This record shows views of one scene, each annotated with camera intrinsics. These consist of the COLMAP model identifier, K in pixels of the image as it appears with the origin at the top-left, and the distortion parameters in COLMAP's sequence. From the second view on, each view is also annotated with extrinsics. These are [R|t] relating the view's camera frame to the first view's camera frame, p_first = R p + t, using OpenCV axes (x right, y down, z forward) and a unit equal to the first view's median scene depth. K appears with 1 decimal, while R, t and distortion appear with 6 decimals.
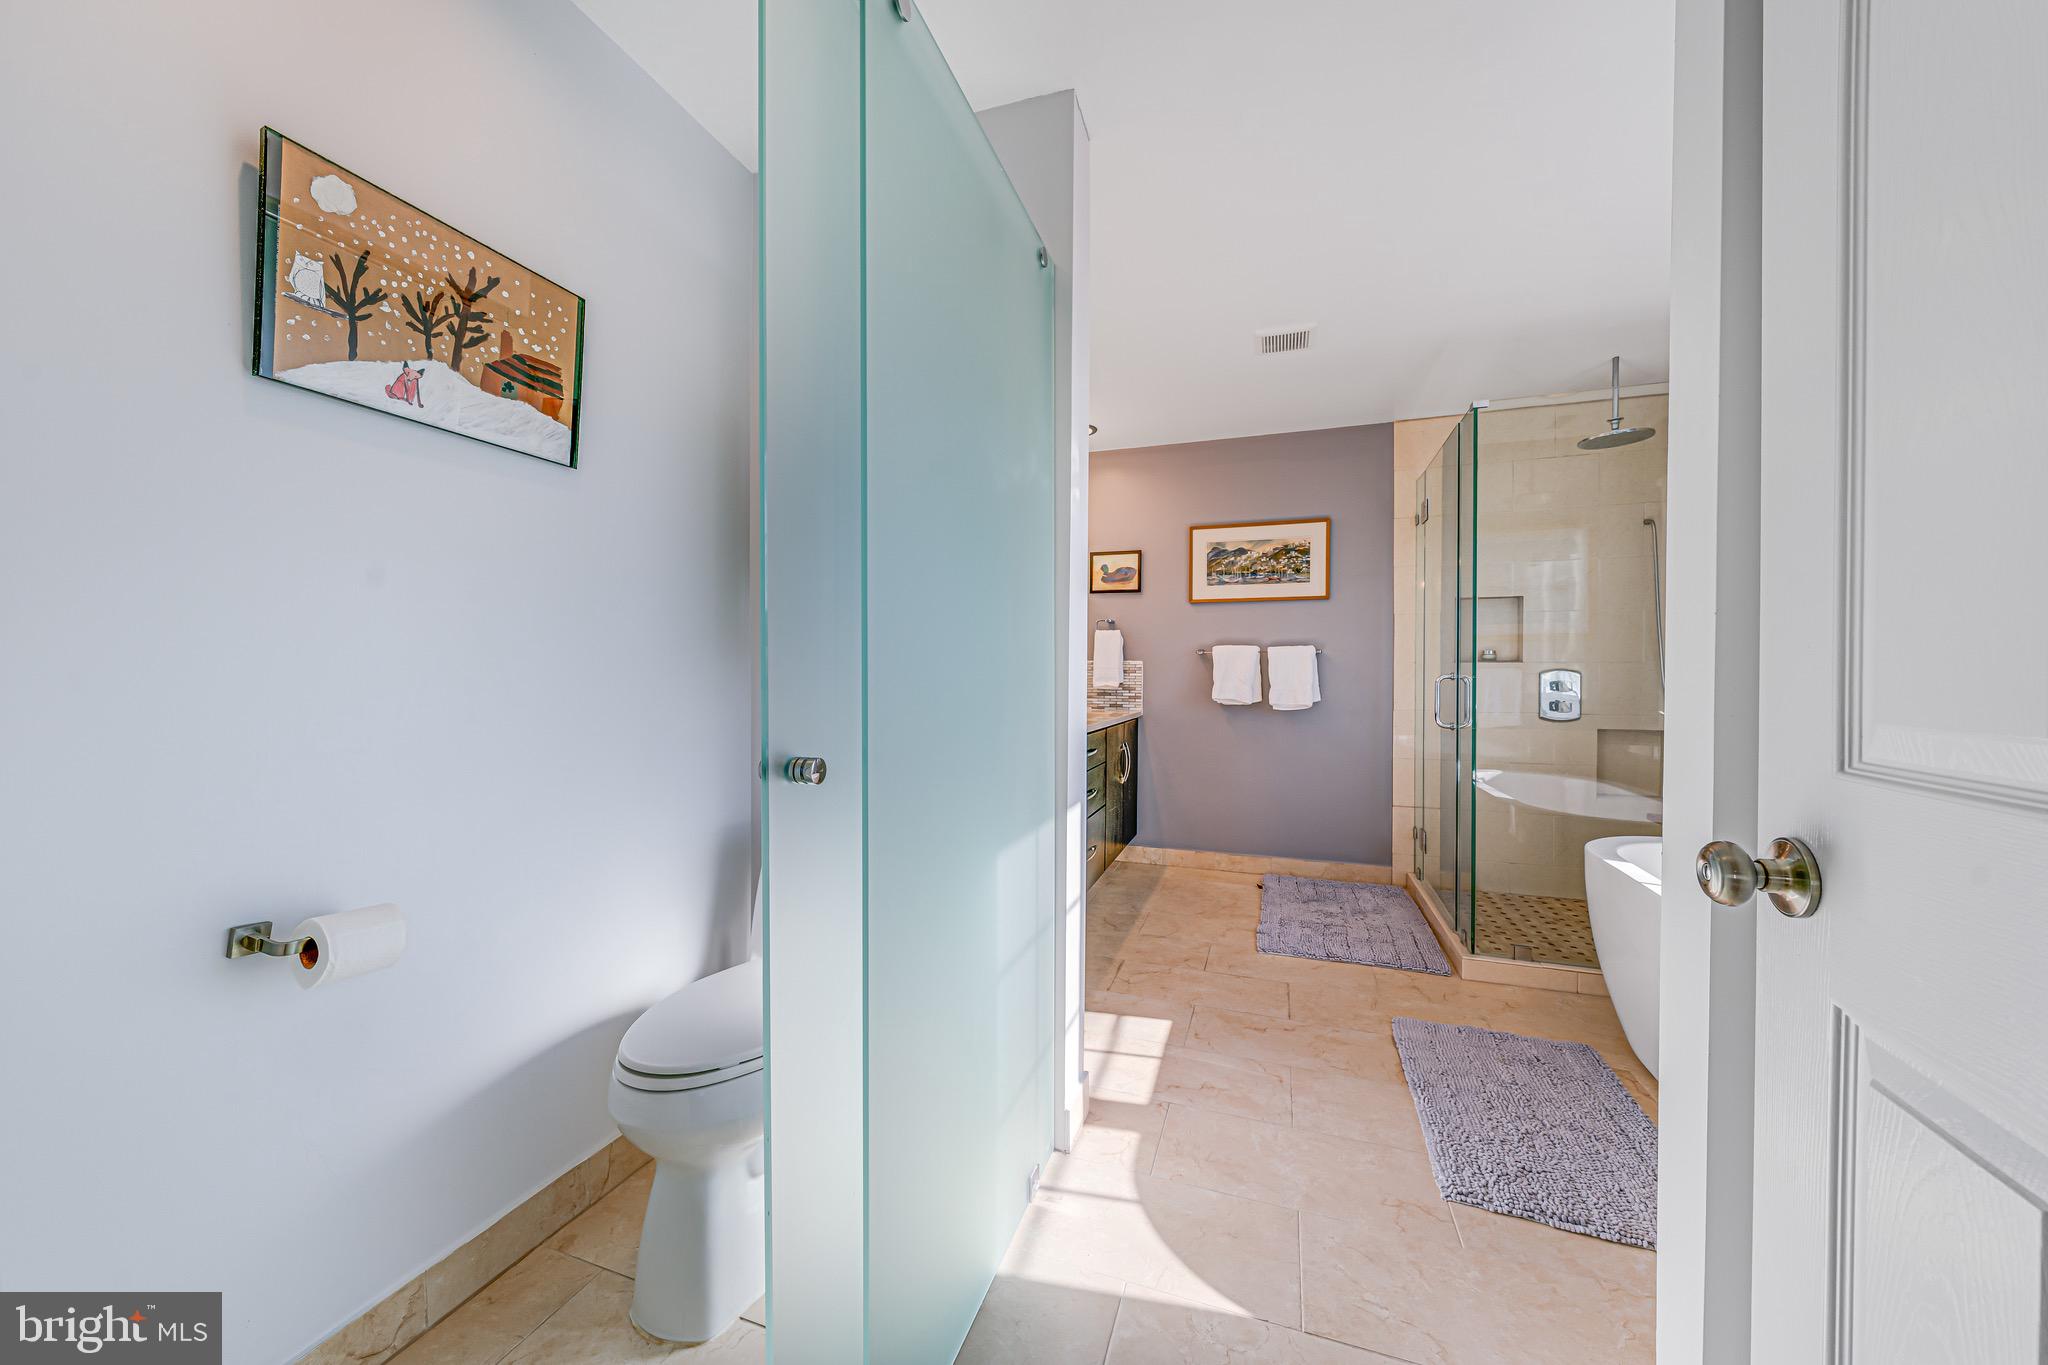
lens RADIAL K [[787.4, 0, 989.3], [0, 787.4, 675.1], [0, 0, 1]] dist [-0.003522, -0.000139]
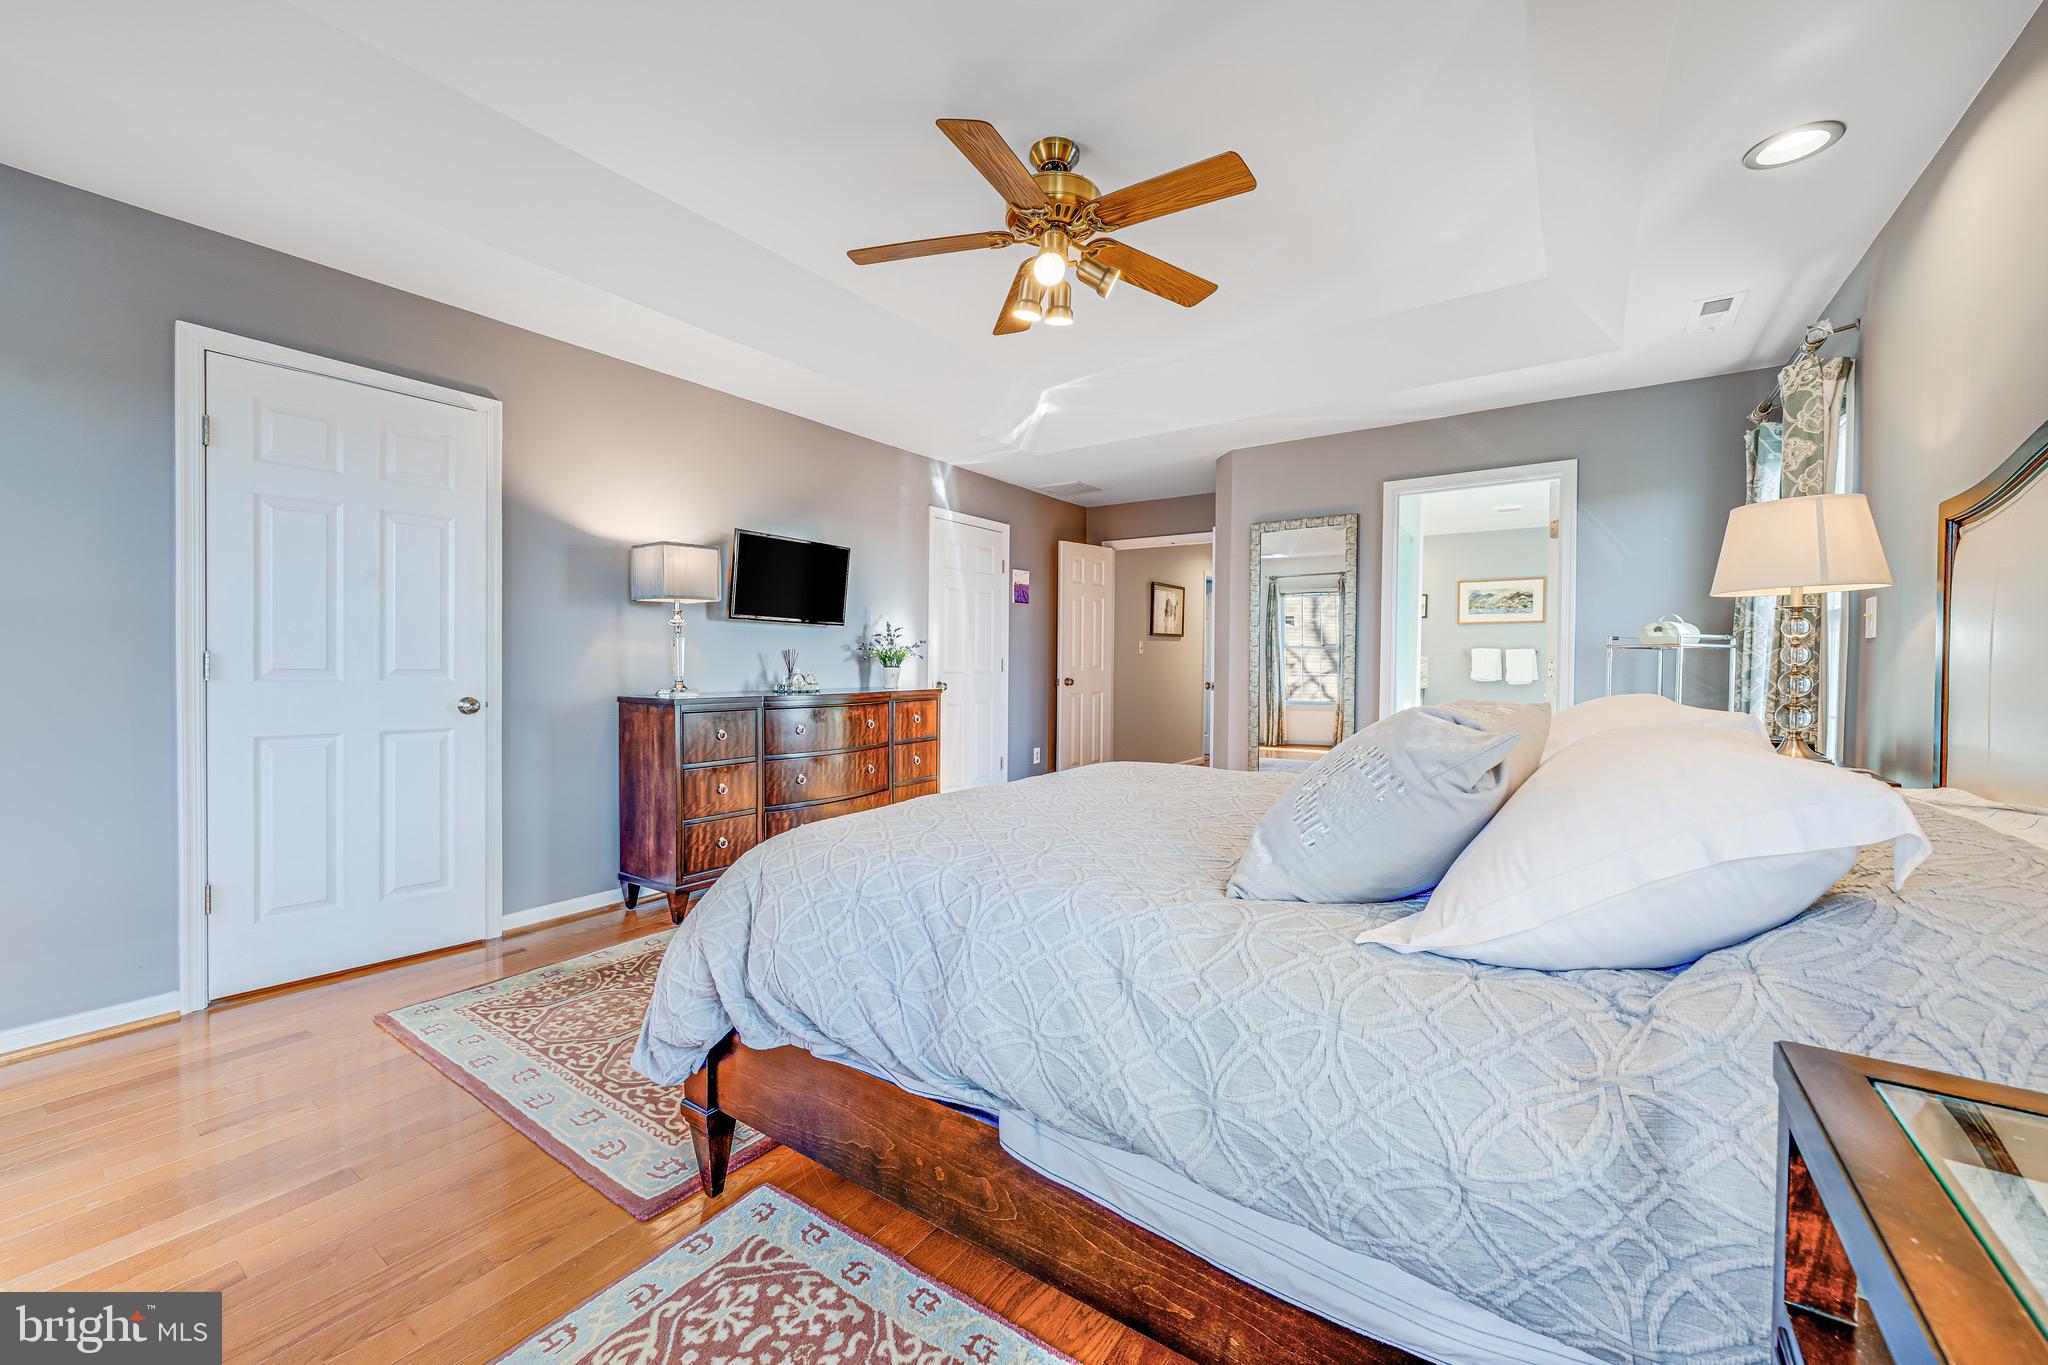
lens RADIAL K [[794.6, 0, 1013.8], [0, 794.6, 670.6], [0, 0, 1]] dist [-0.005383, 0.000792]
pose [[0.966219, 0.006395, -0.257643, -0.262495], [-0.002942, 0.999901, 0.013786, -0.008926], [0.257705, -0.012563, 0.966142, -1.032127]]
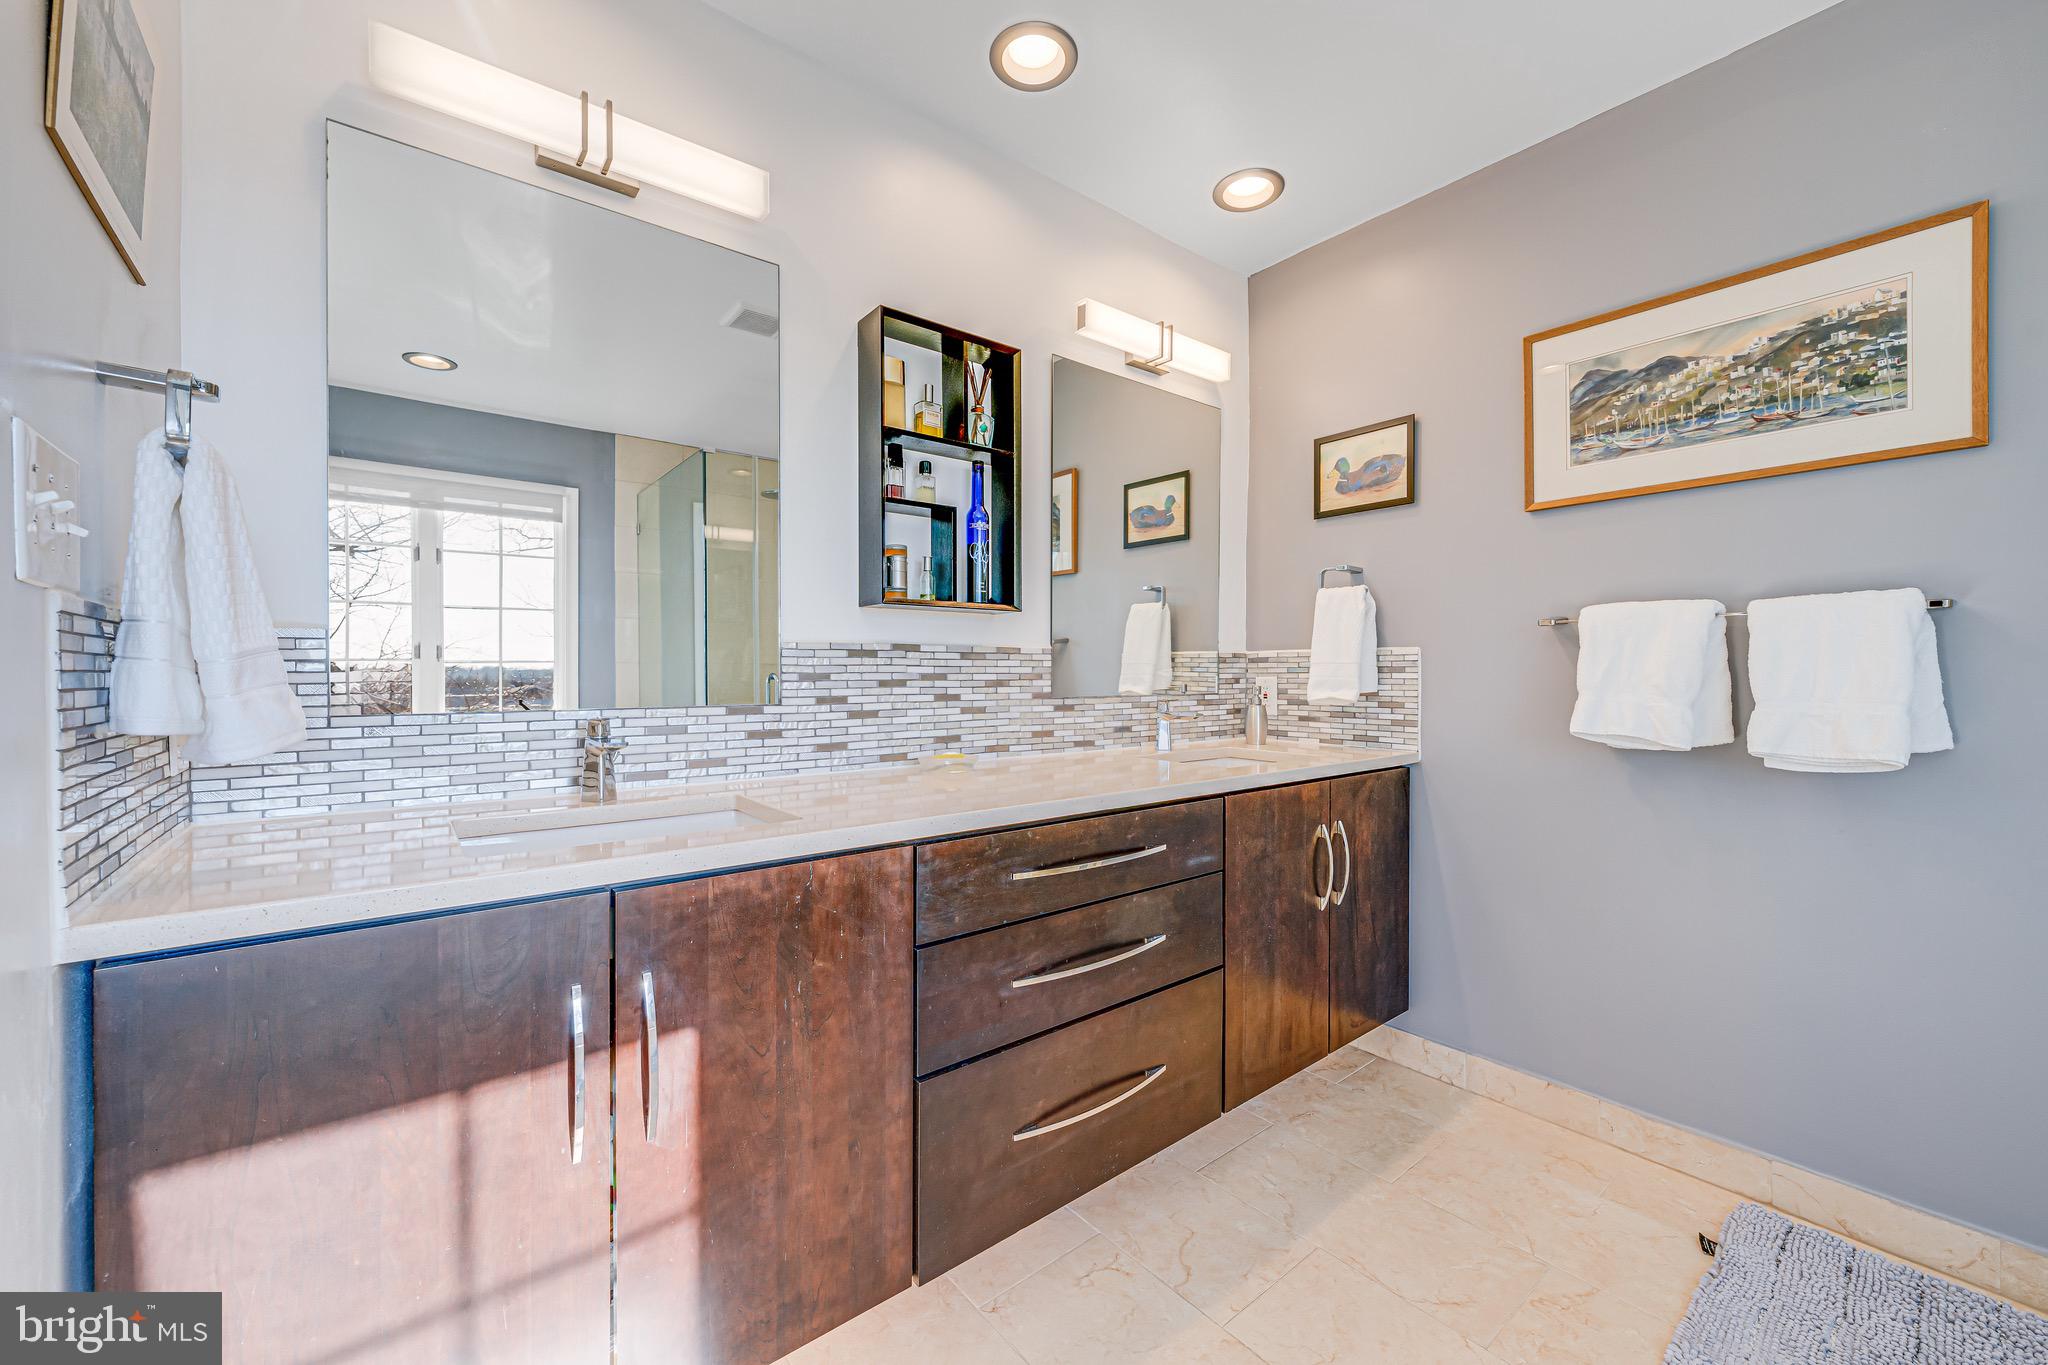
lens RADIAL K [[794.6, 0, 1019.0], [0, 794.6, 676.7], [0, 0, 1]] dist [-0.005383, 0.000792]
pose [[0.847863, -0.008825, -0.530141, 0.258371], [0.007880, 0.999961, -0.004043, 0.000060], [0.530156, -0.000750, 0.847900, 0.494263]]
